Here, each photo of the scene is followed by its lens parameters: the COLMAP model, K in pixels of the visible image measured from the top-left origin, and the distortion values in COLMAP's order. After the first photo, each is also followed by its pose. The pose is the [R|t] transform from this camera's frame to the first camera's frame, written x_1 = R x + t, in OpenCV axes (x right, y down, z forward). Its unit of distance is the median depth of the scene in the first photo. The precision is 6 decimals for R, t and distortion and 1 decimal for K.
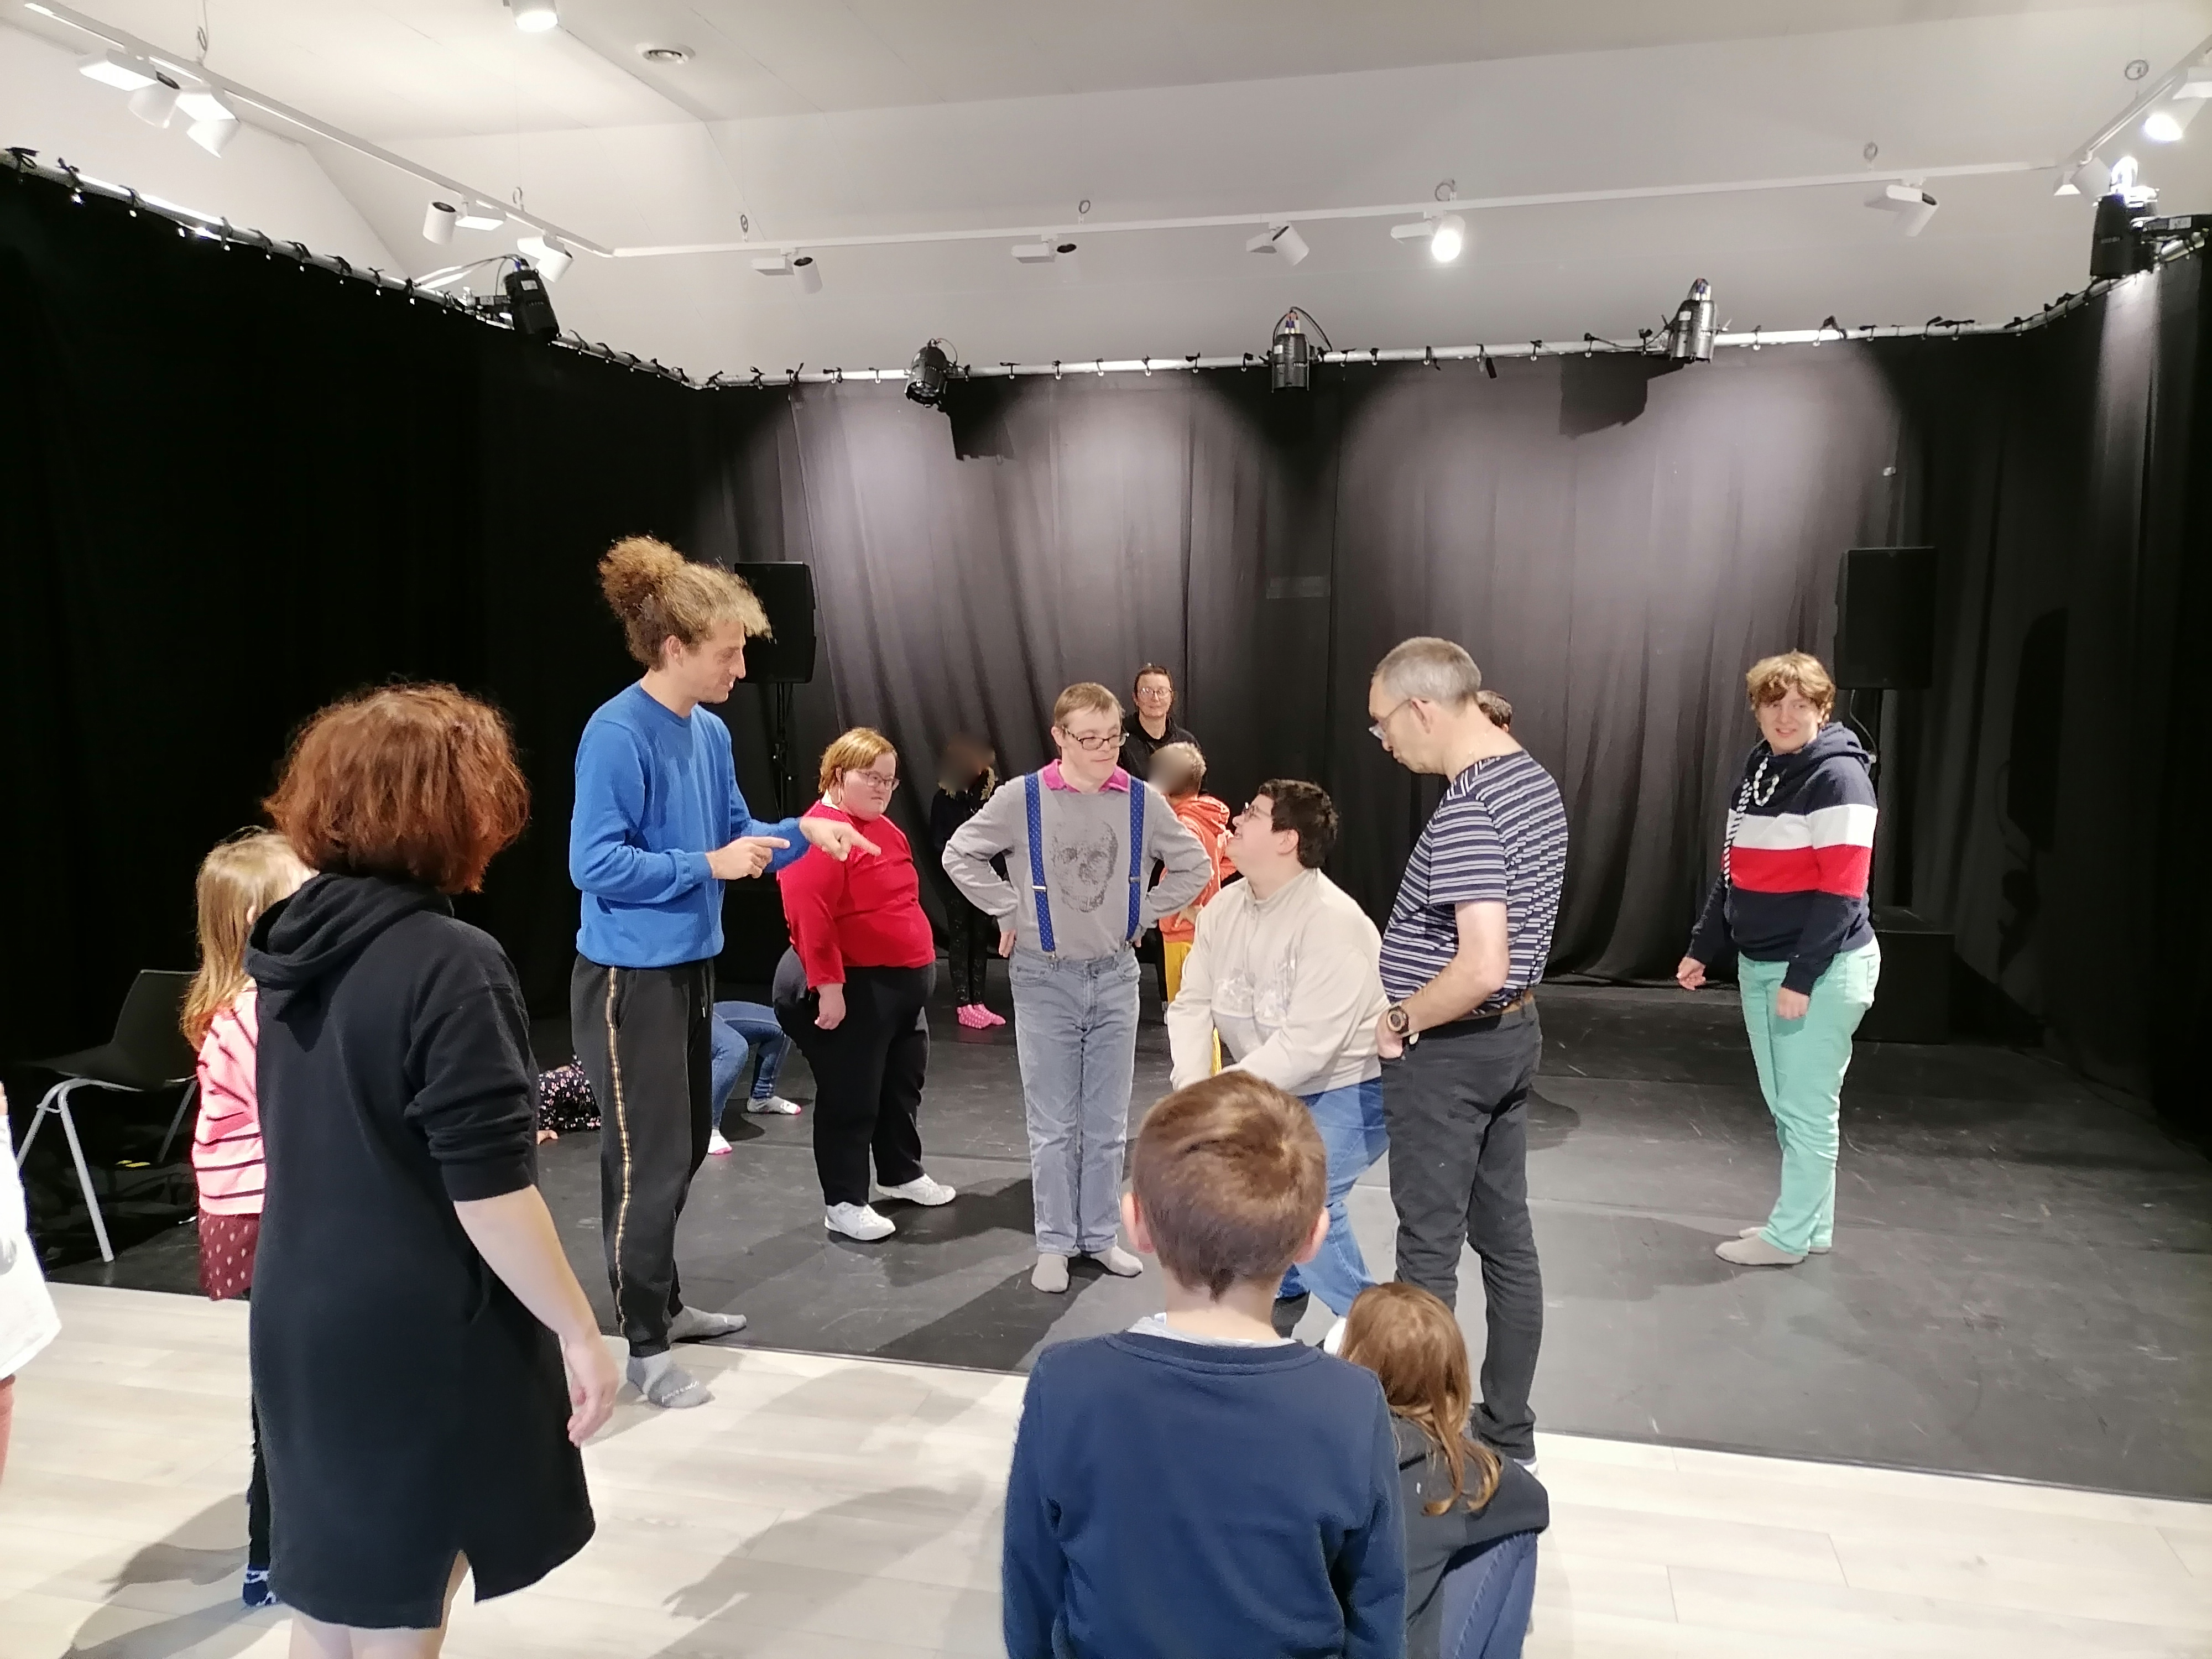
lens RADIAL K [[1663.3, 0, 1083.8], [0, 1663.3, 821.5], [0, 0, 1]] dist [0.042017, -0.015898]
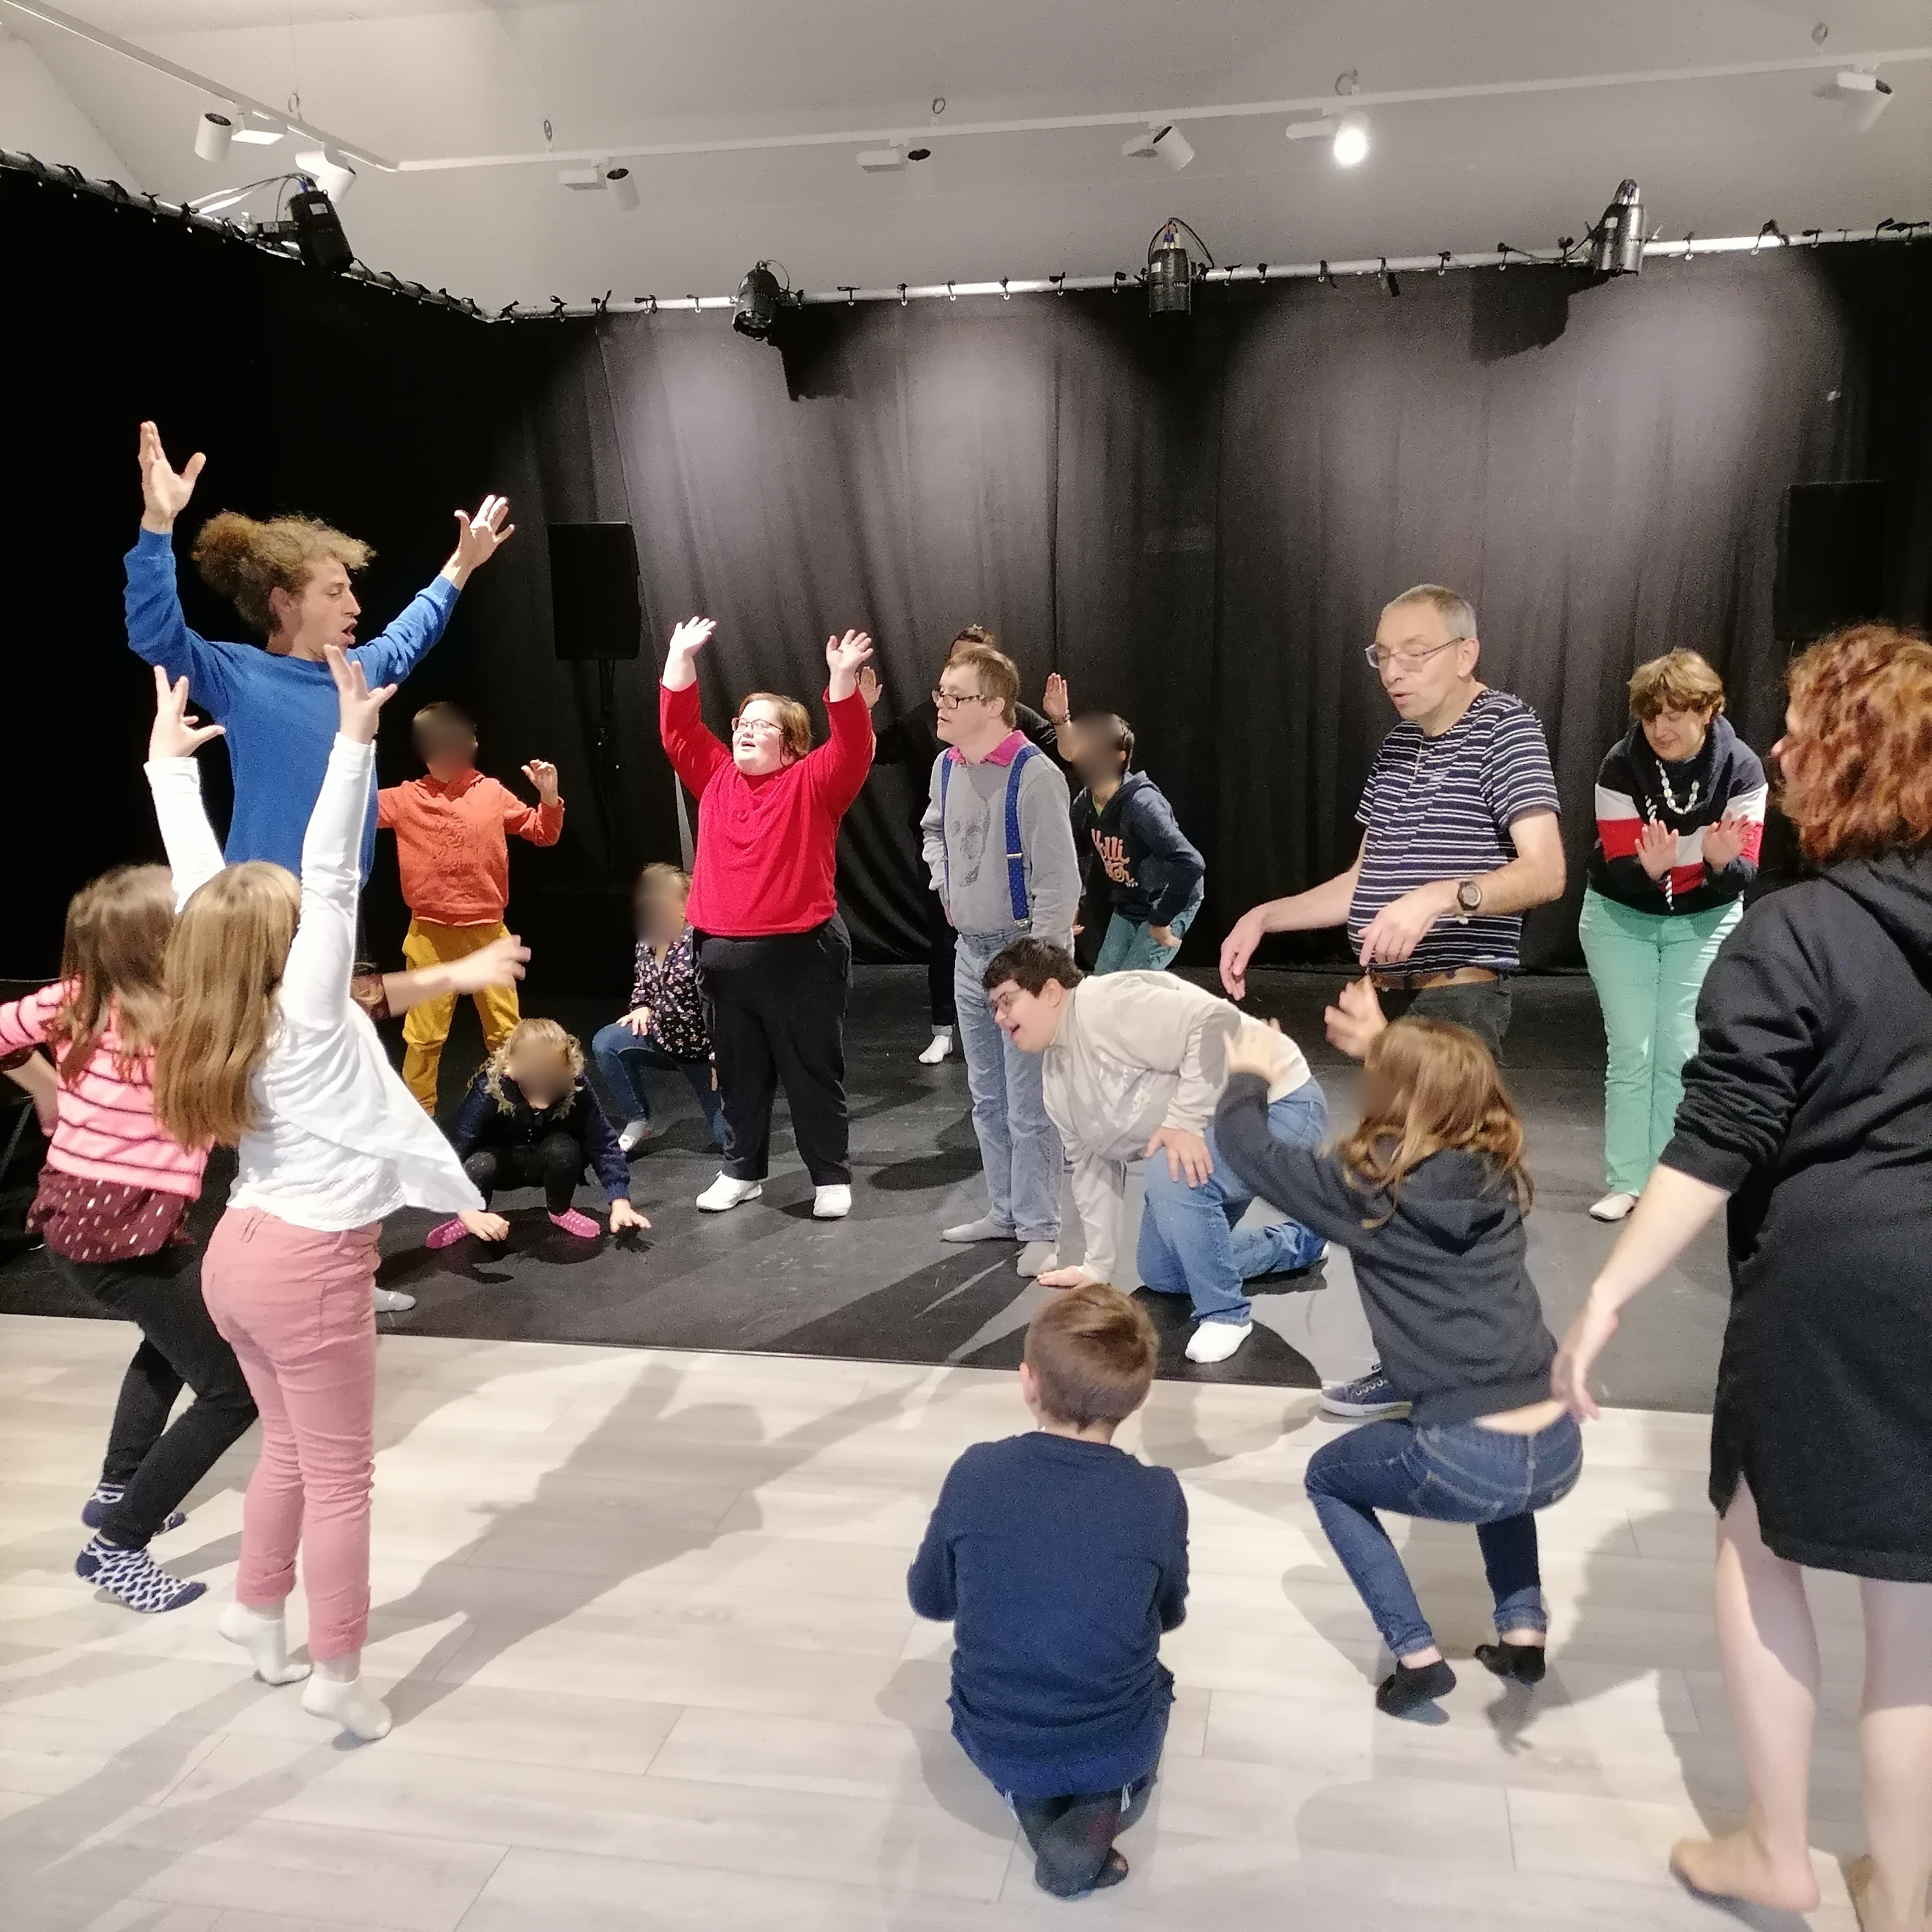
lens RADIAL K [[1921.5, 0, 945.8], [0, 1921.5, 955.8], [0, 0, 1]] dist [0.027577, 0.000000]
pose [[0.999304, -0.025283, 0.027413, -0.033545], [0.023325, 0.997306, 0.069542, 0.008238], [-0.029097, -0.068854, 0.997202, -0.044547]]
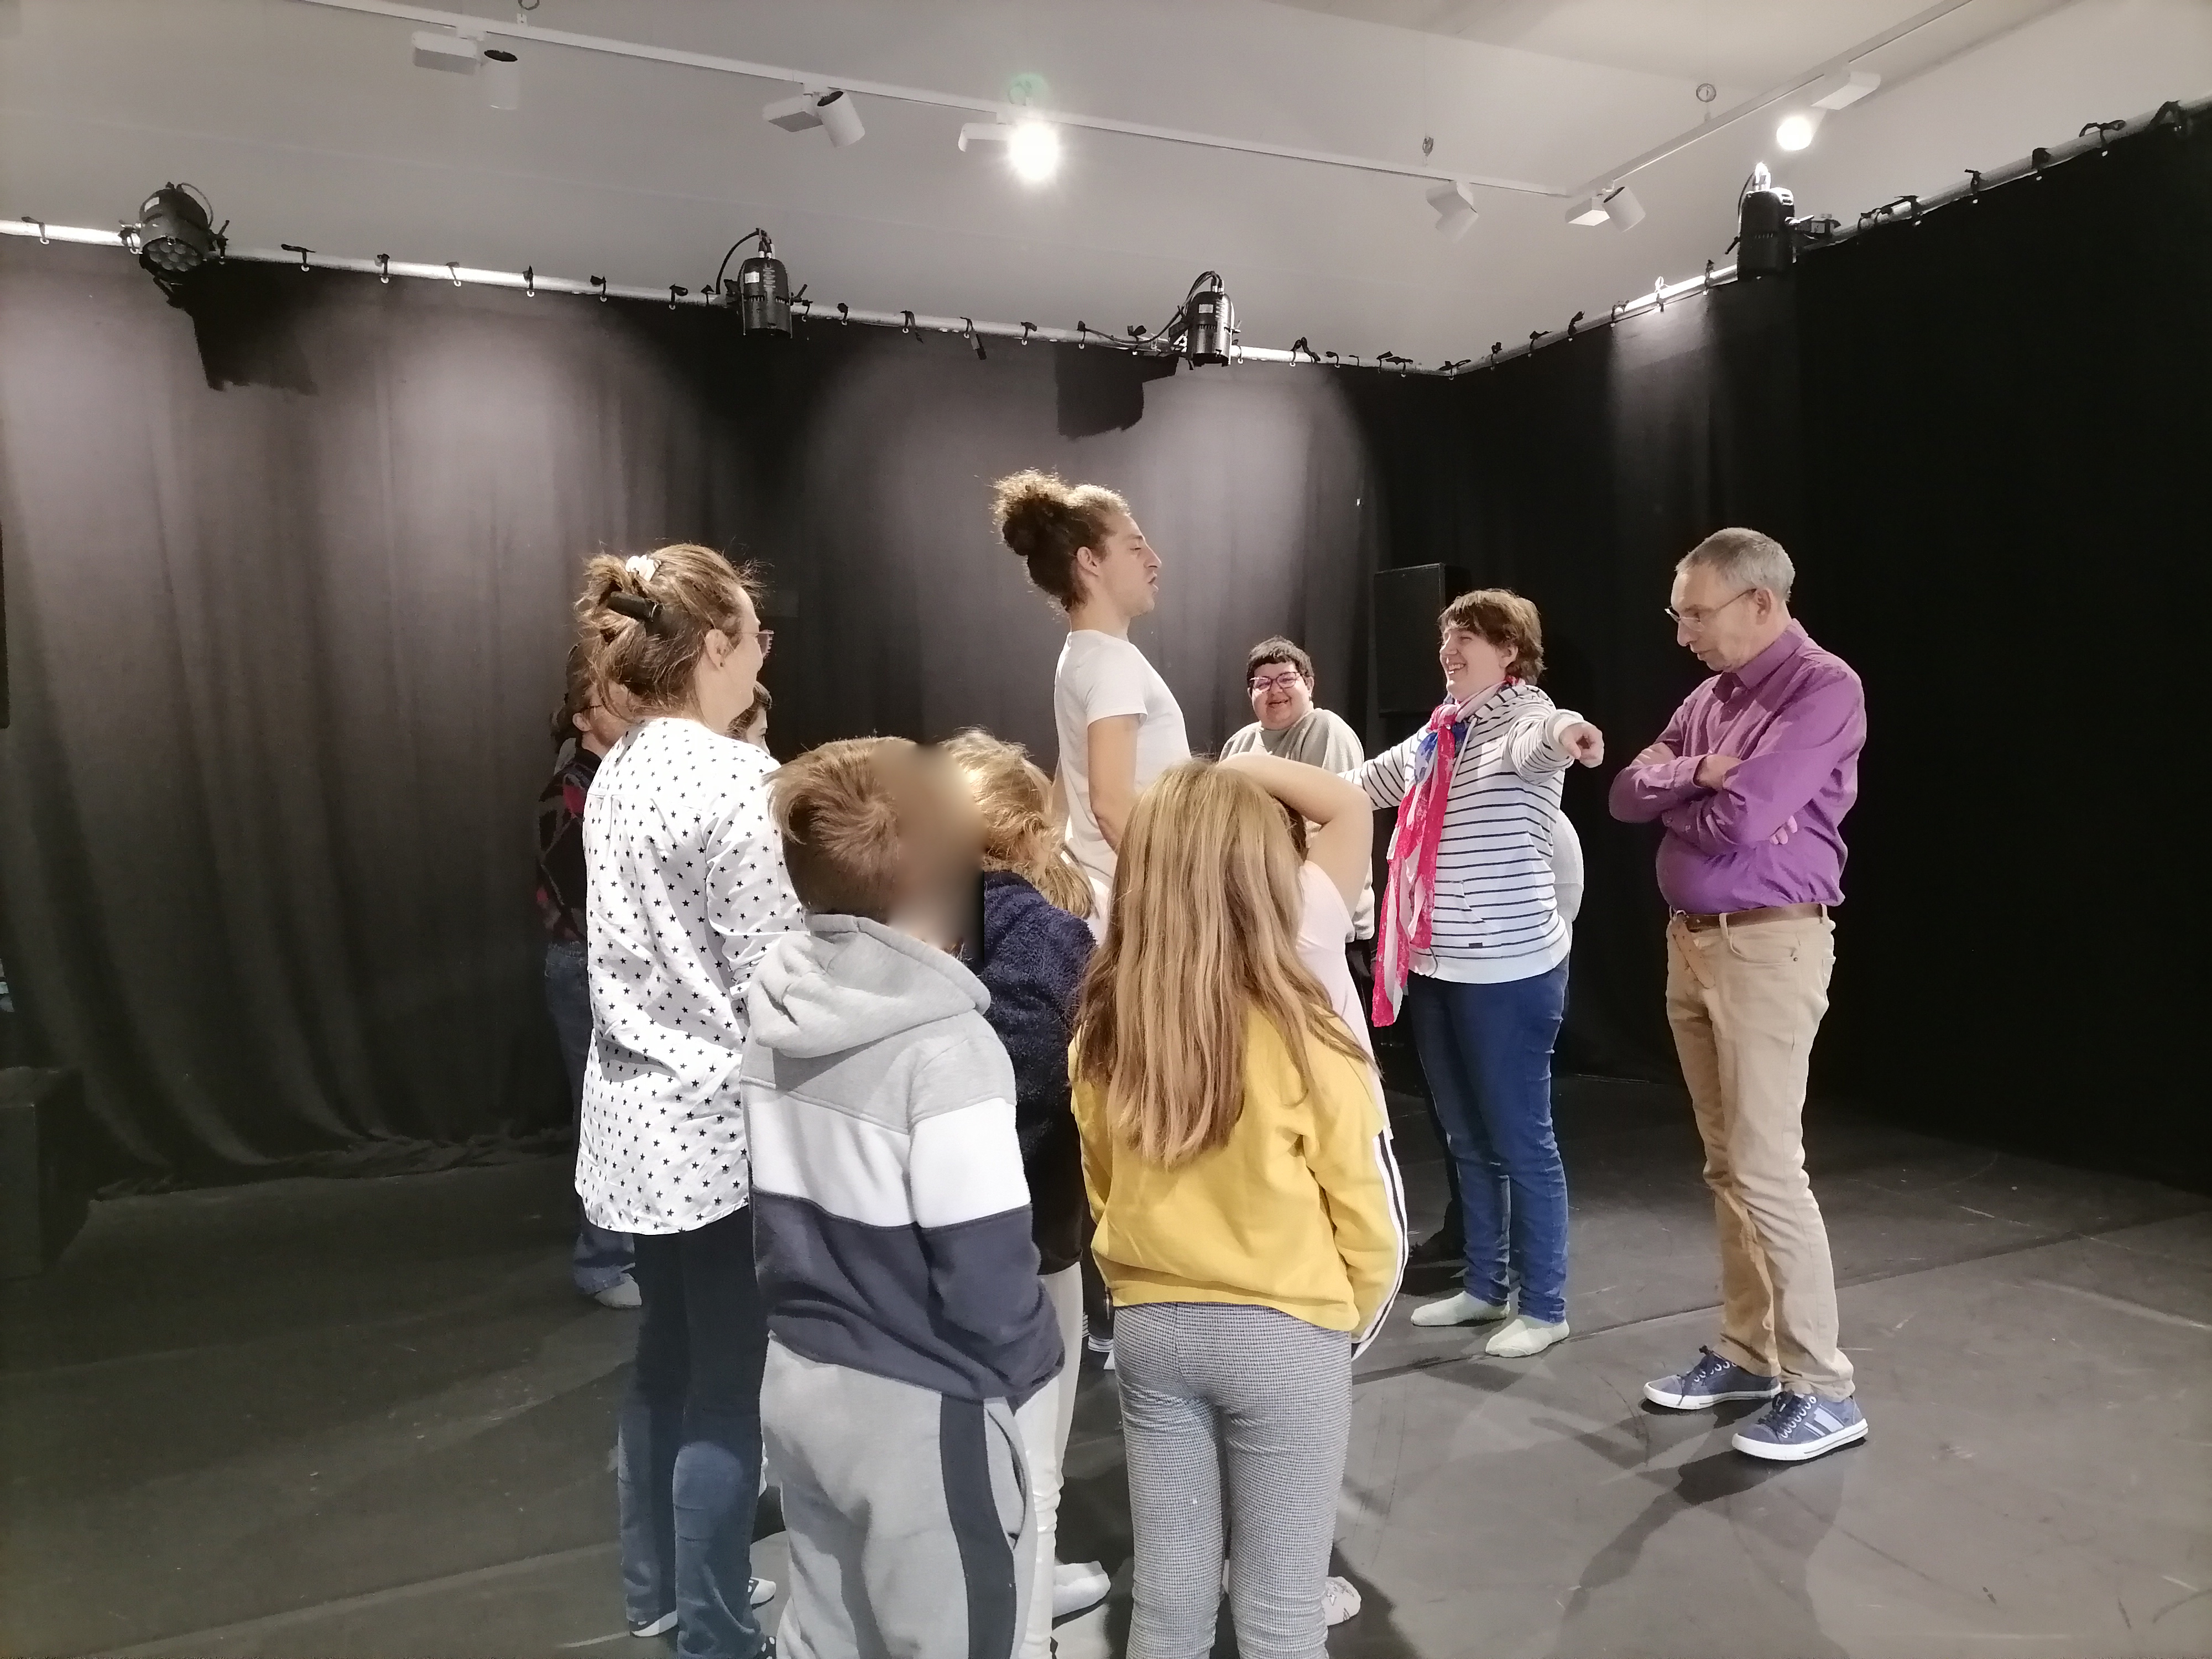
lens RADIAL K [[1663.3, 0, 1104.6], [0, 1663.3, 828.8], [0, 0, 1]] dist [0.042017, -0.015898]
pose [[0.782592, -0.039503, 0.621280, -0.240111], [0.094734, 0.993919, -0.056134, 0.017835], [-0.615284, 0.102786, 0.781575, 0.357804]]
